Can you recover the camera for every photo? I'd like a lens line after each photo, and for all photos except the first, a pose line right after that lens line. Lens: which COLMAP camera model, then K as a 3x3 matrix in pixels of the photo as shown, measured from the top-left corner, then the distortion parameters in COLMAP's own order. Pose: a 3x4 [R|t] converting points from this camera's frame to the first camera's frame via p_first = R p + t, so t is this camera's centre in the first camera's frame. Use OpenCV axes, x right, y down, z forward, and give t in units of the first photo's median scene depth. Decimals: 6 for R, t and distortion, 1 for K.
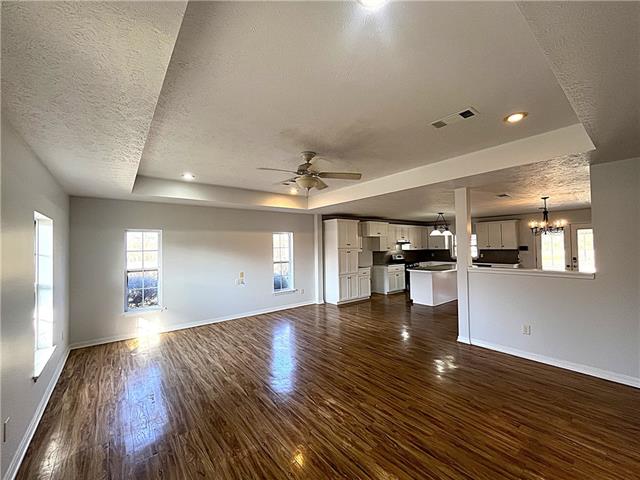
lens RADIAL K [[260.7, 0, 326.0], [0, 260.7, 243.1], [0, 0, 1]] dist [0.000078, -0.001221]
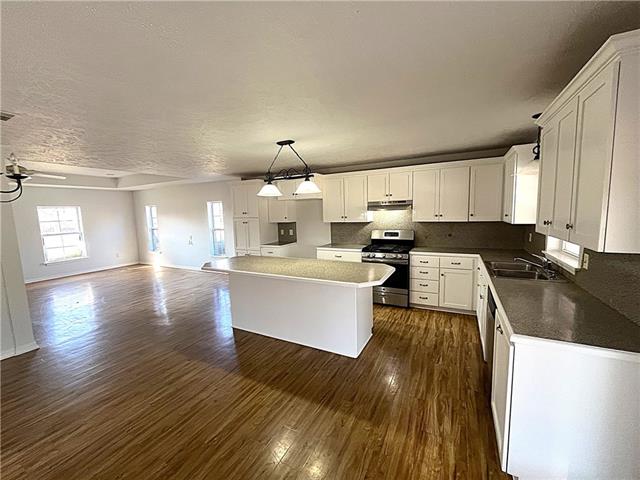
lens RADIAL K [[260.7, 0, 323.6], [0, 260.7, 240.1], [0, 0, 1]] dist [0.000078, -0.001221]
pose [[0.393707, 0.107855, -0.912887, 0.988511], [0.035414, 0.990576, 0.132307, -0.010362], [0.918553, -0.084420, 0.386177, 0.984025]]
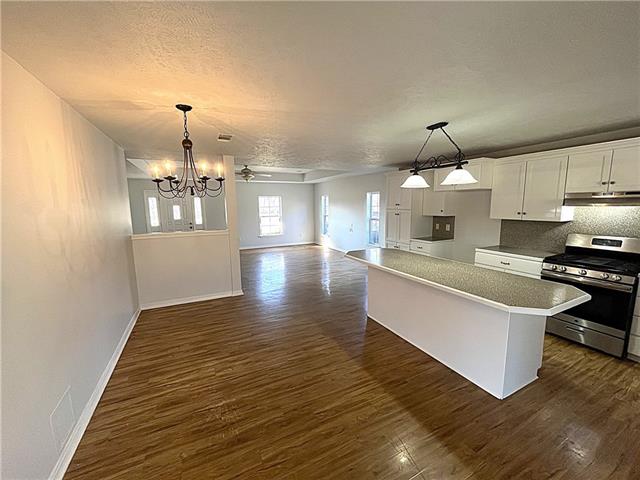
lens RADIAL K [[260.7, 0, 323.0], [0, 260.7, 241.0], [0, 0, 1]] dist [0.000078, -0.001221]
pose [[-0.219570, 0.158076, -0.962705, 0.973675], [0.028188, 0.987402, 0.155702, -0.015591], [0.975190, 0.007050, -0.221259, 1.036330]]
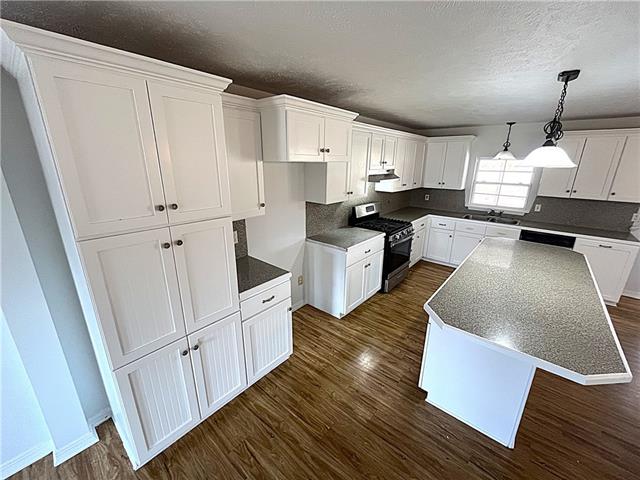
lens RADIAL K [[260.7, 0, 323.1], [0, 260.7, 239.1], [0, 0, 1]] dist [0.000078, -0.001221]
pose [[0.981874, -0.027007, 0.187602, 0.177082], [-0.030398, 0.954545, 0.296513, -0.035947], [-0.187083, -0.296841, 0.936422, 0.853579]]
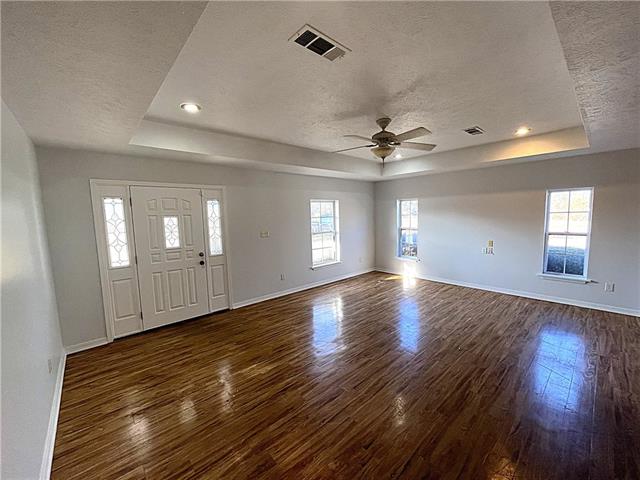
lens RADIAL K [[260.7, 0, 319.9], [0, 260.7, 238.9], [0, 0, 1]] dist [0.000078, -0.001221]
pose [[0.050034, 0.113272, -0.992303, 0.462711], [0.036023, 0.992697, 0.115133, -0.014282], [0.998098, -0.041507, 0.045588, 0.343272]]
